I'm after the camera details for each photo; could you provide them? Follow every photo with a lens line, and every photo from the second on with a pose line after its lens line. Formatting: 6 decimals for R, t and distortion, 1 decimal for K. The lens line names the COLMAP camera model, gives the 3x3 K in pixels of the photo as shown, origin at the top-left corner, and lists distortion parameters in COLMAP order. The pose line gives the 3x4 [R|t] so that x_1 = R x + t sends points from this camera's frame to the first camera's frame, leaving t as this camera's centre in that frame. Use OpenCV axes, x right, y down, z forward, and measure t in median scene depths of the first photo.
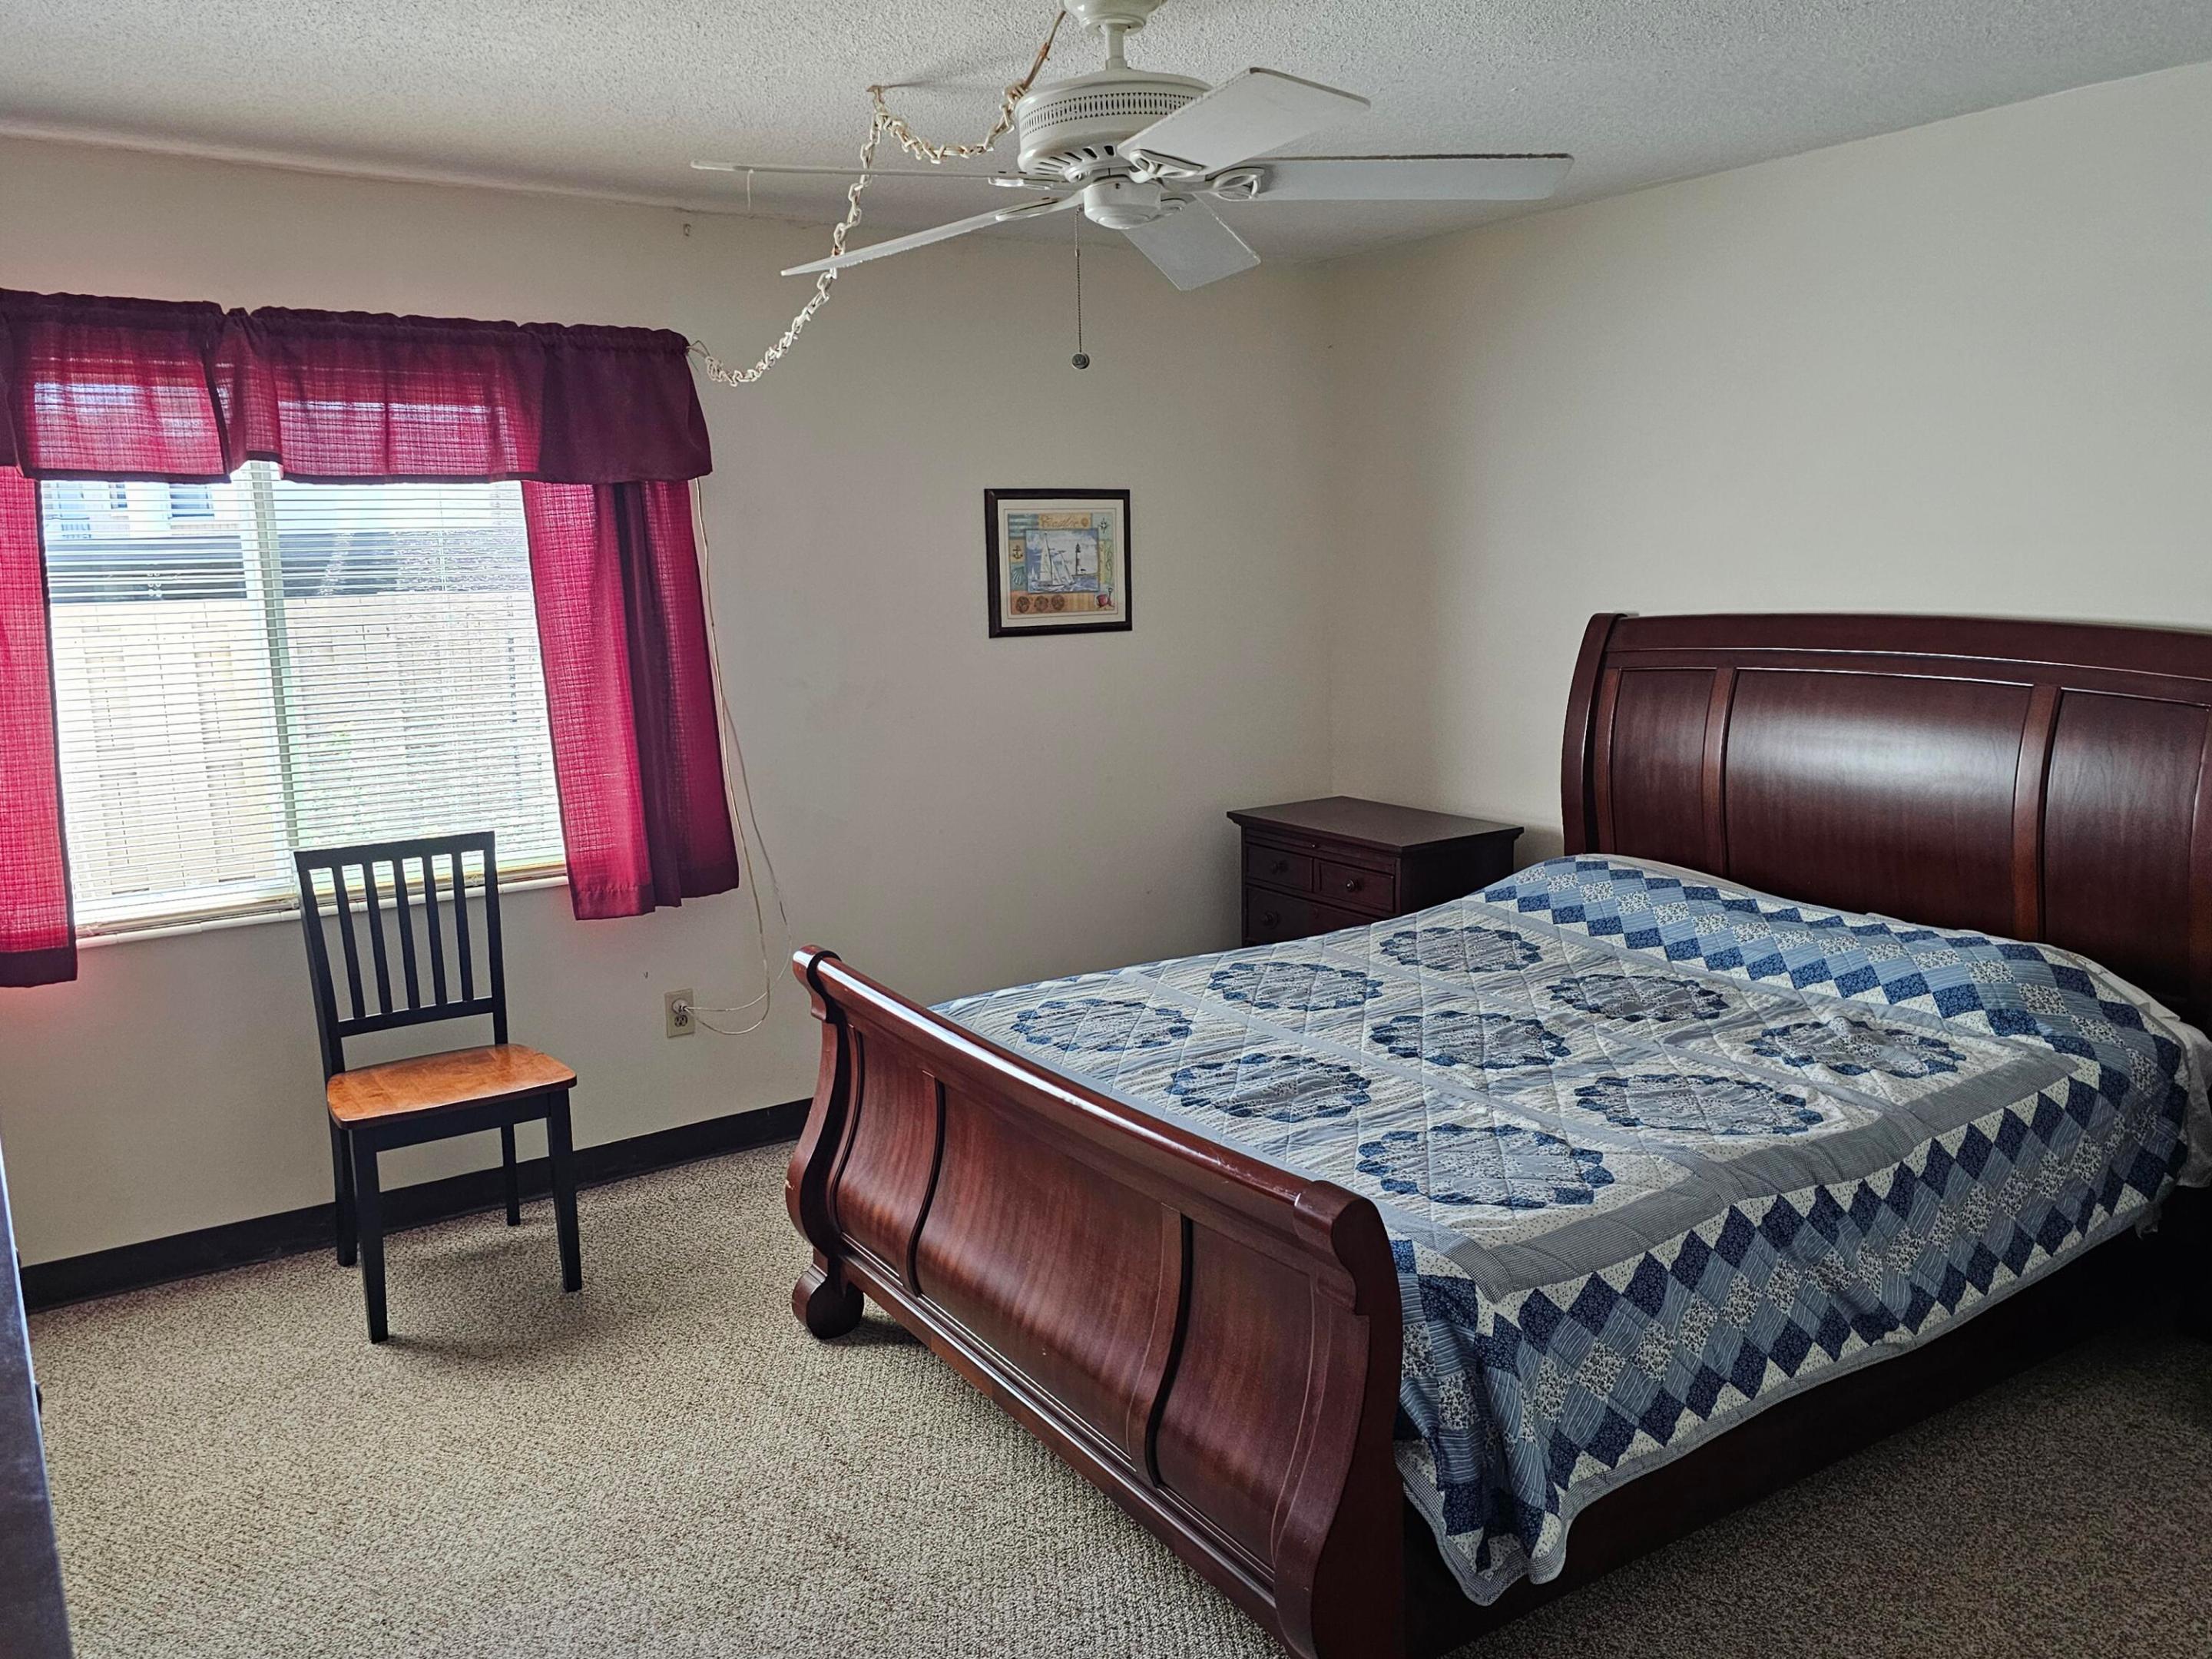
lens RADIAL K [[1708.7, 0, 1123.6], [0, 1708.7, 800.5], [0, 0, 1]] dist [0.080377, -0.074288]
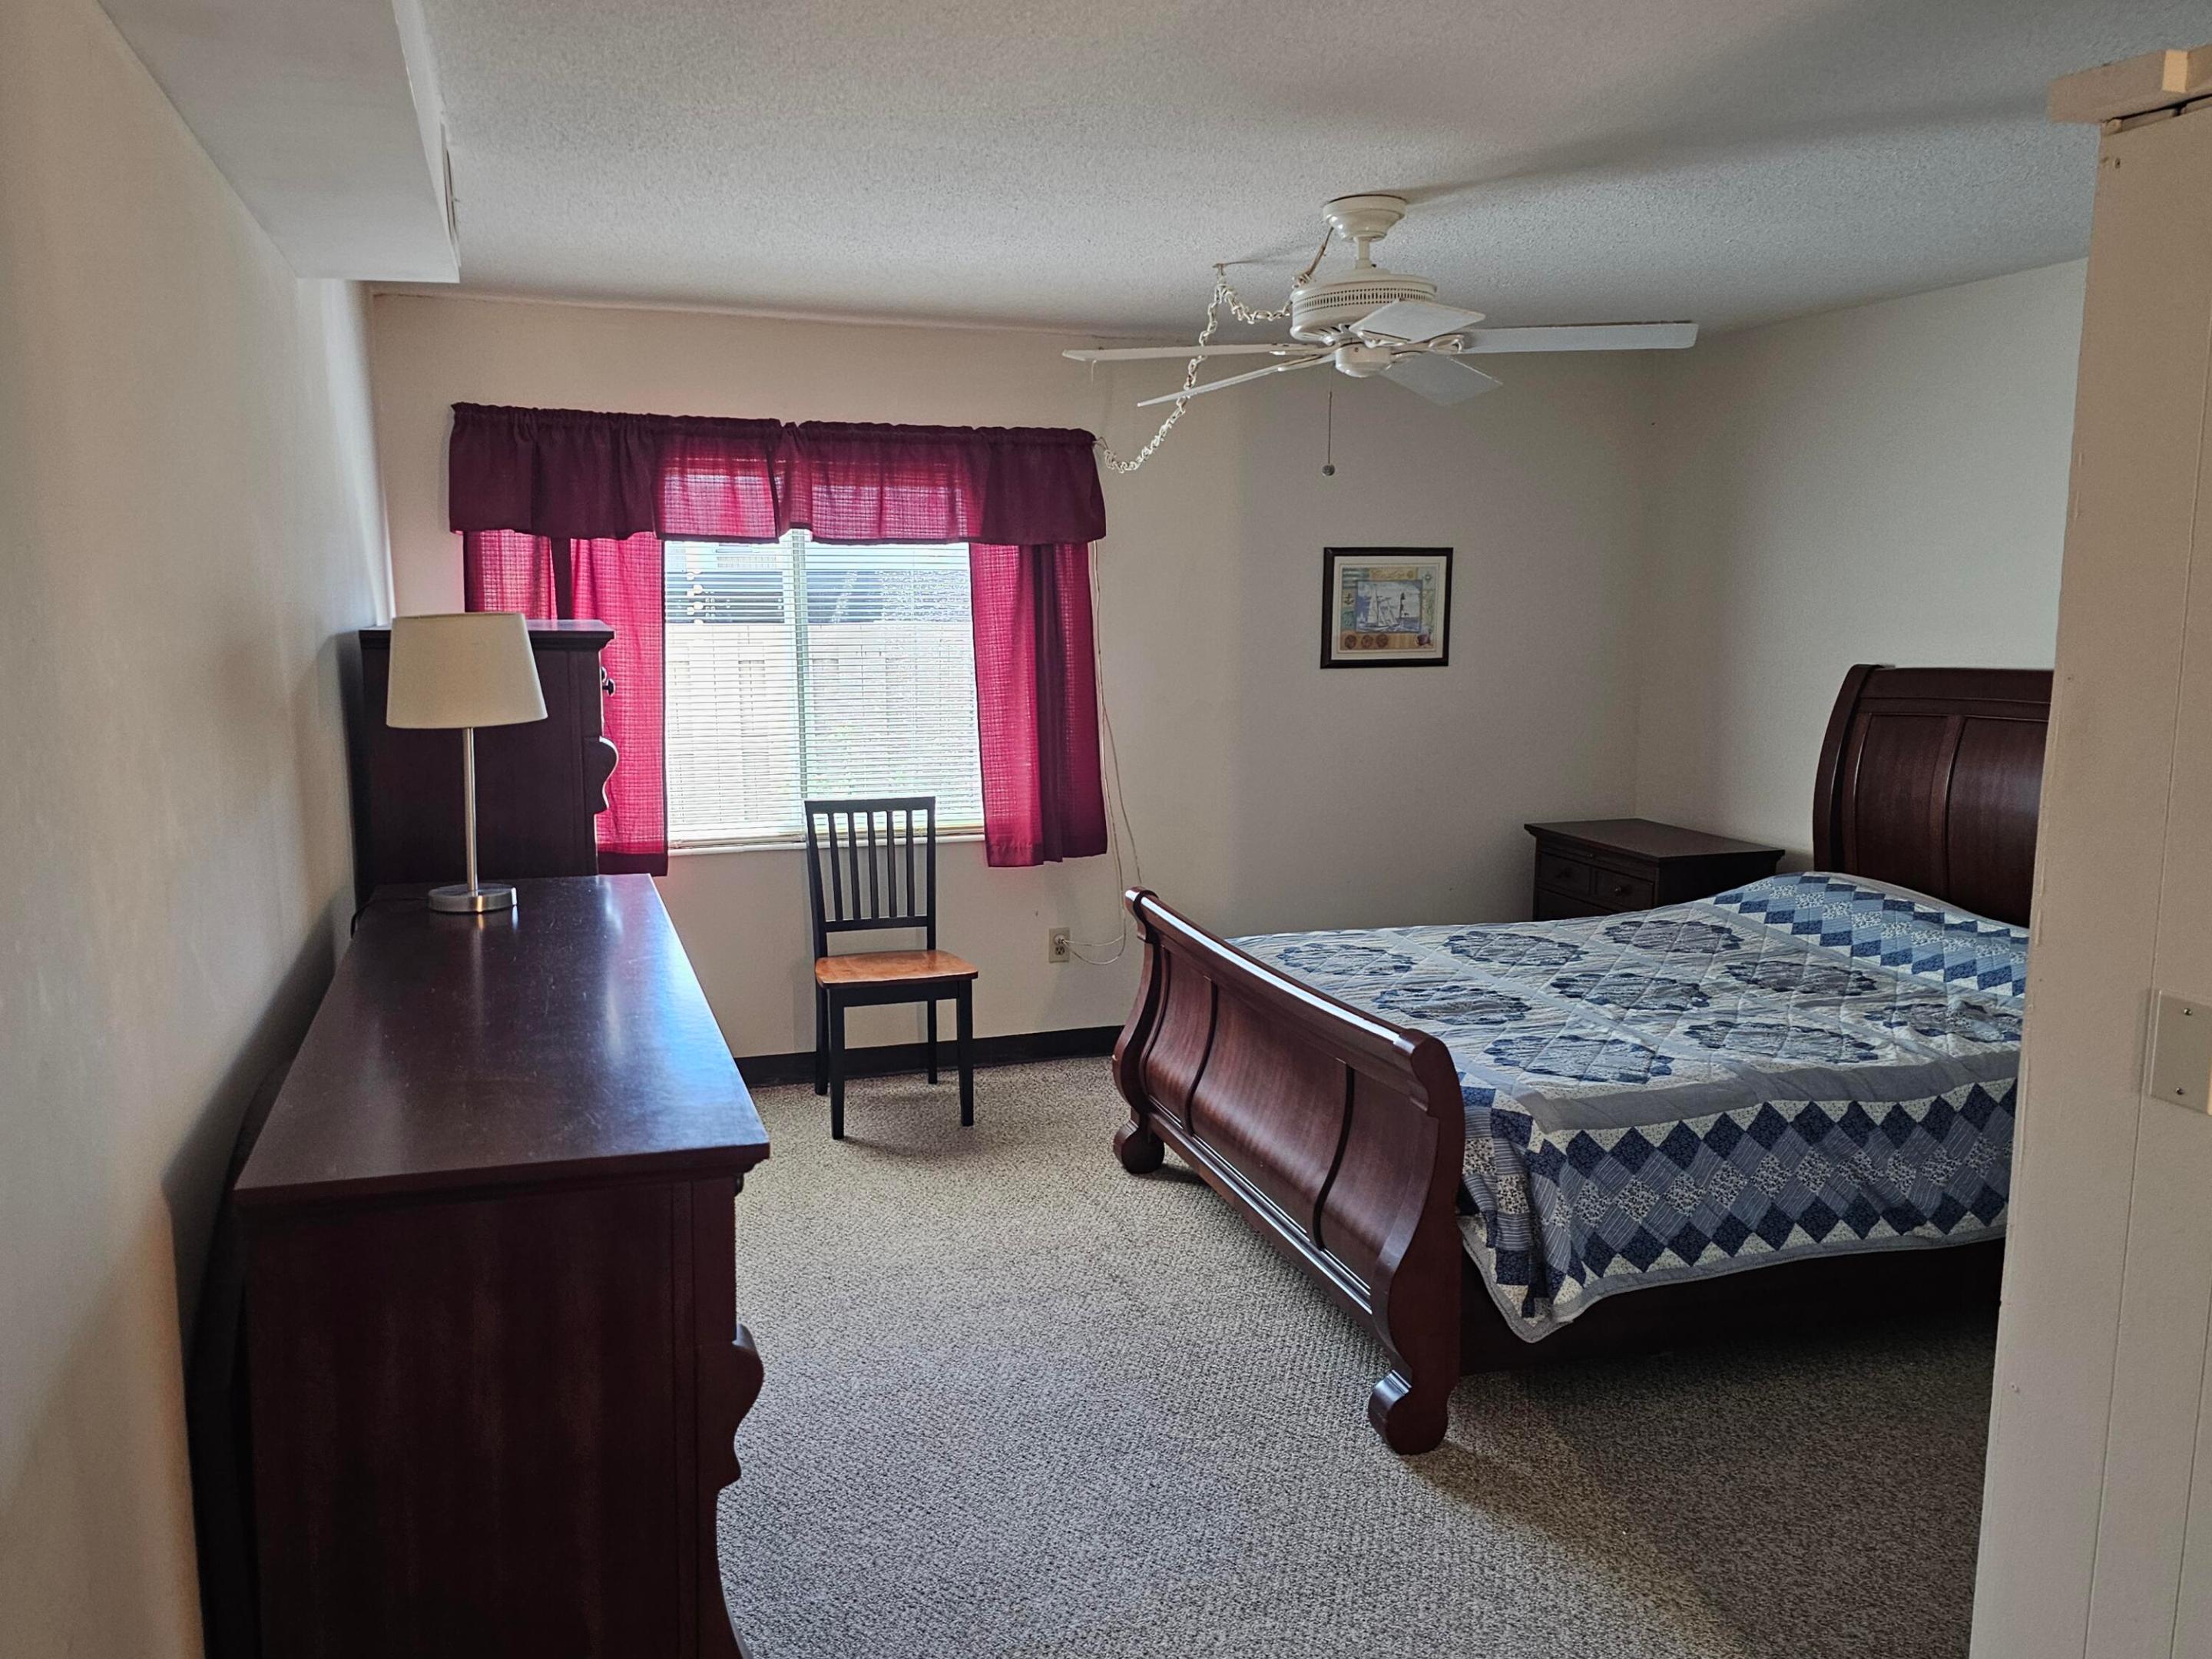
lens RADIAL K [[1708.7, 0, 1092.8], [0, 1708.7, 836.0], [0, 0, 1]] dist [0.080377, -0.074288]
pose [[0.960212, 0.059738, -0.272810, 0.136293], [-0.059961, 0.998172, 0.007527, 0.032791], [0.272761, 0.009130, 0.962039, -0.291190]]
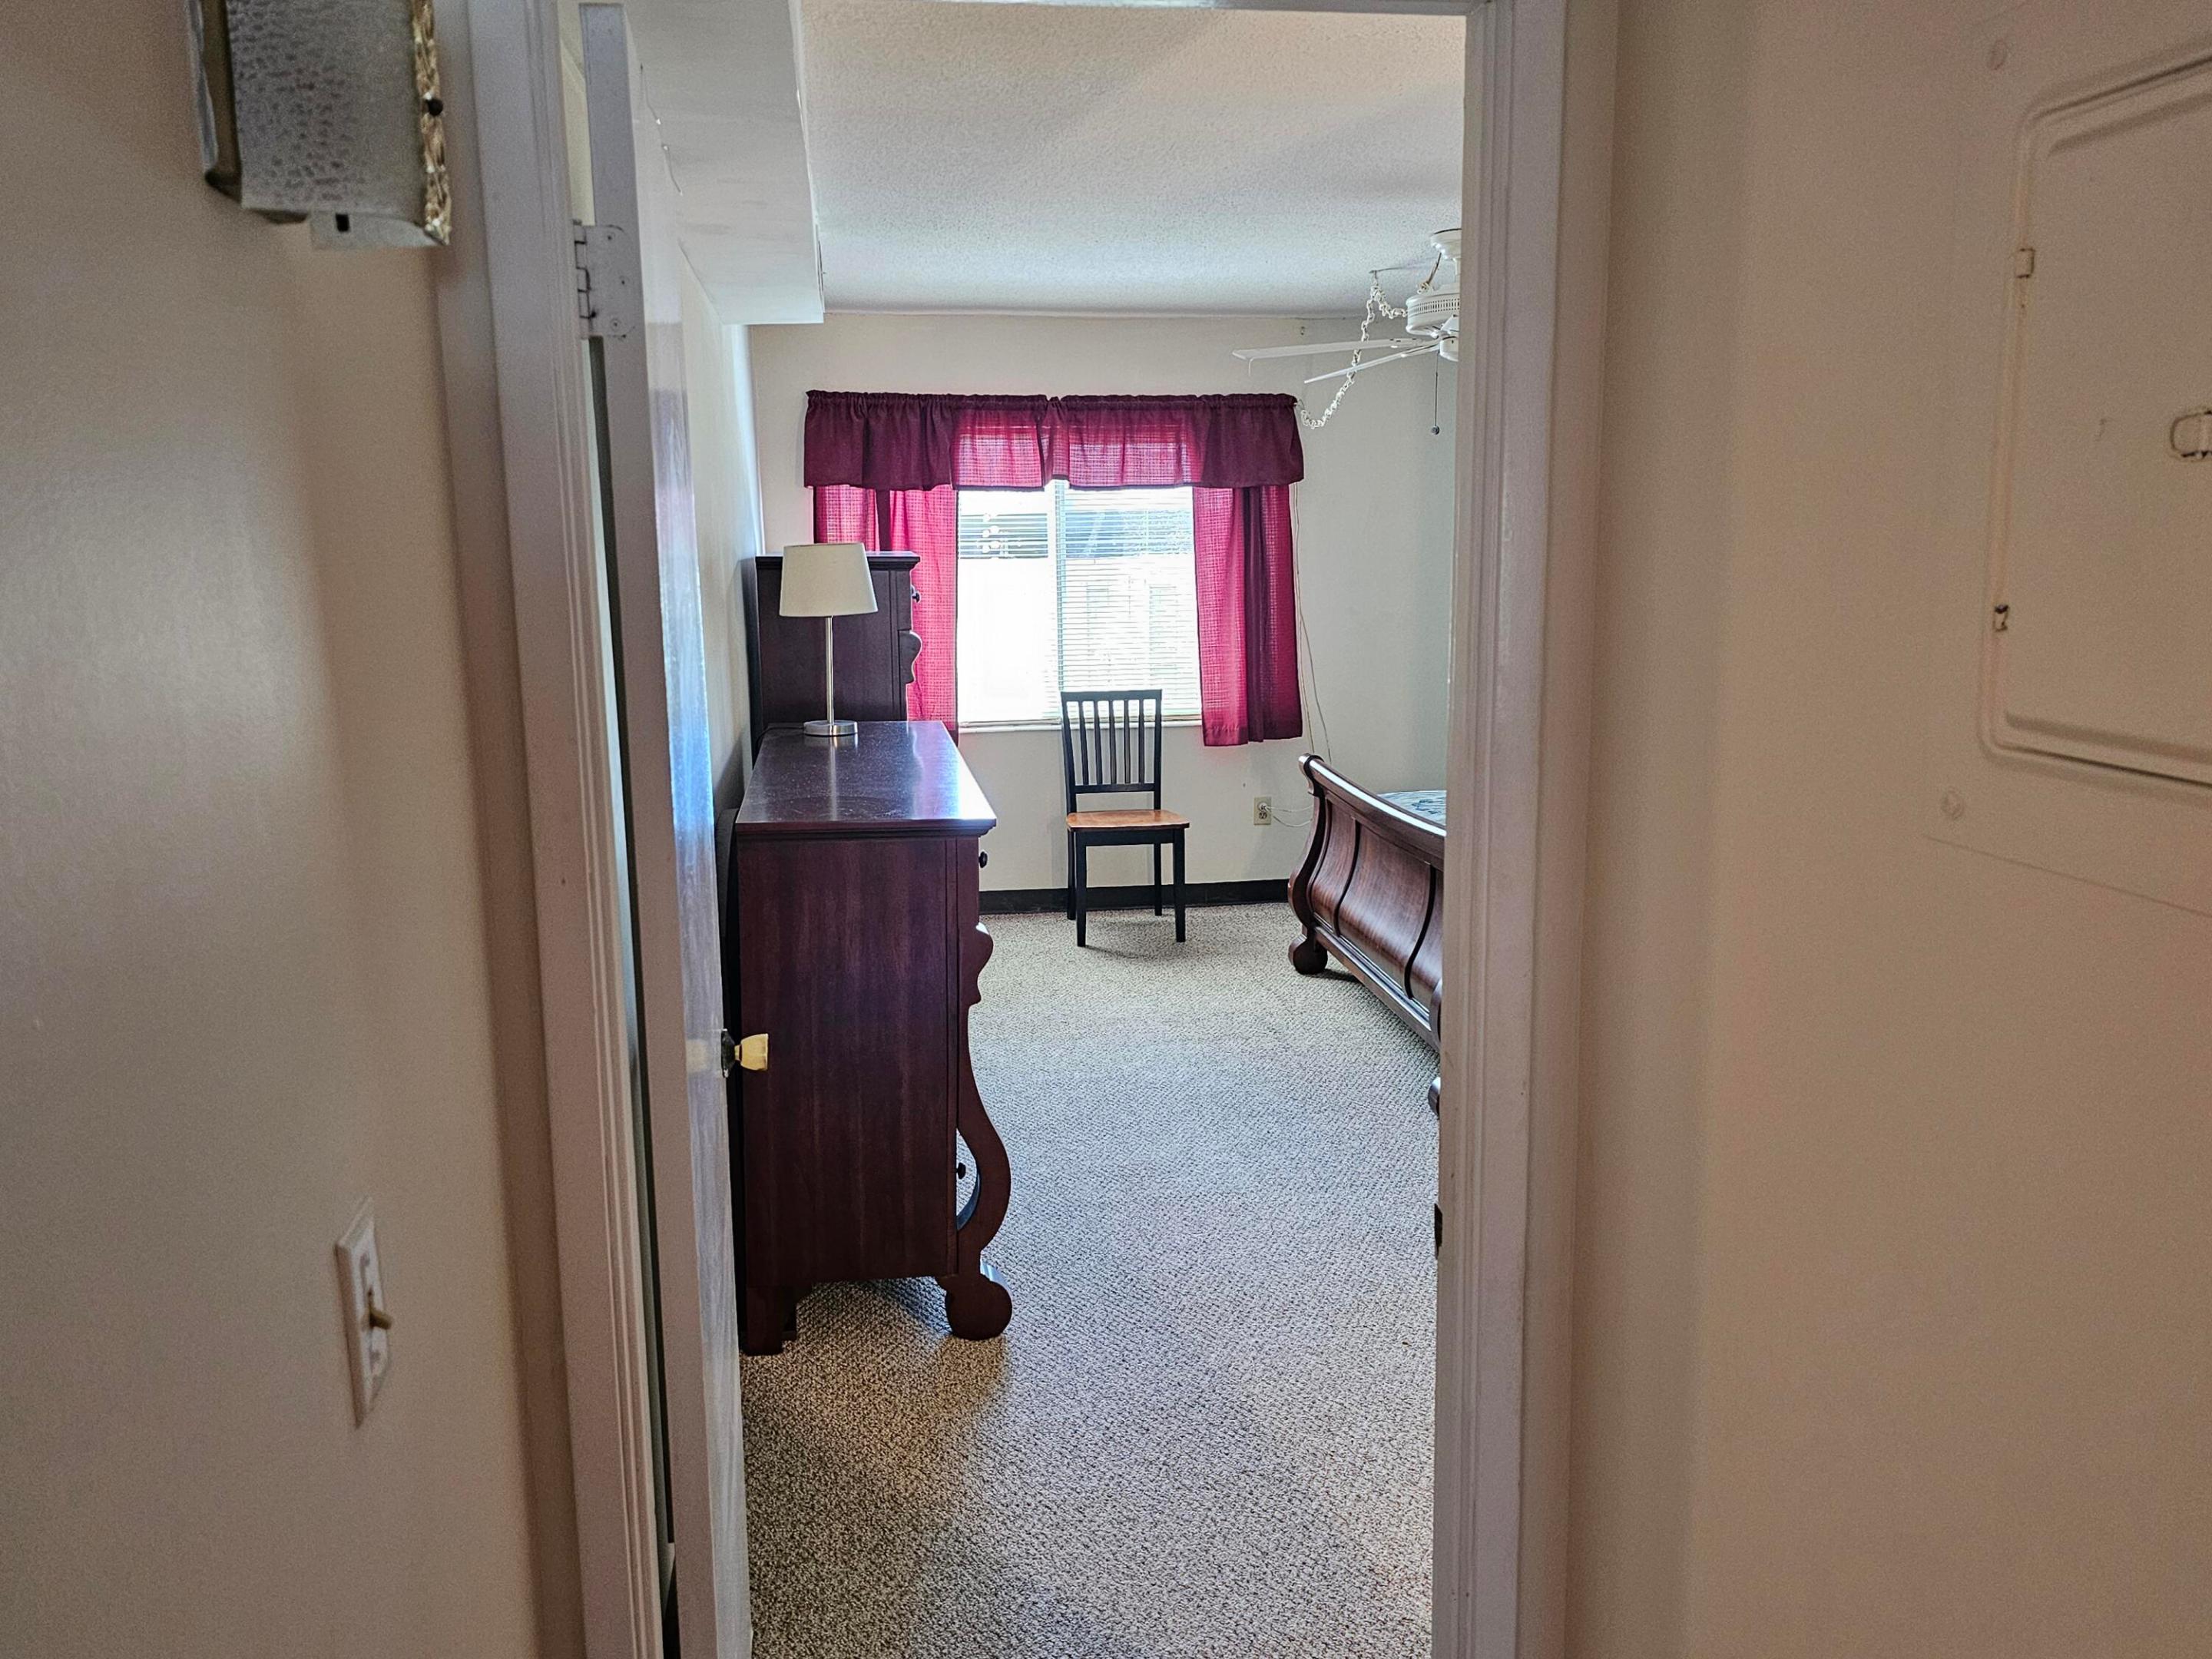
lens RADIAL K [[1739.6, 0, 1093.2], [0, 1739.6, 816.0], [0, 0, 1]] dist [0.030876, -0.005903]
pose [[0.898560, 0.079919, -0.431513, 0.355662], [-0.070285, 0.996793, 0.038253, 0.086949], [0.433187, -0.004044, 0.901295, -0.641523]]
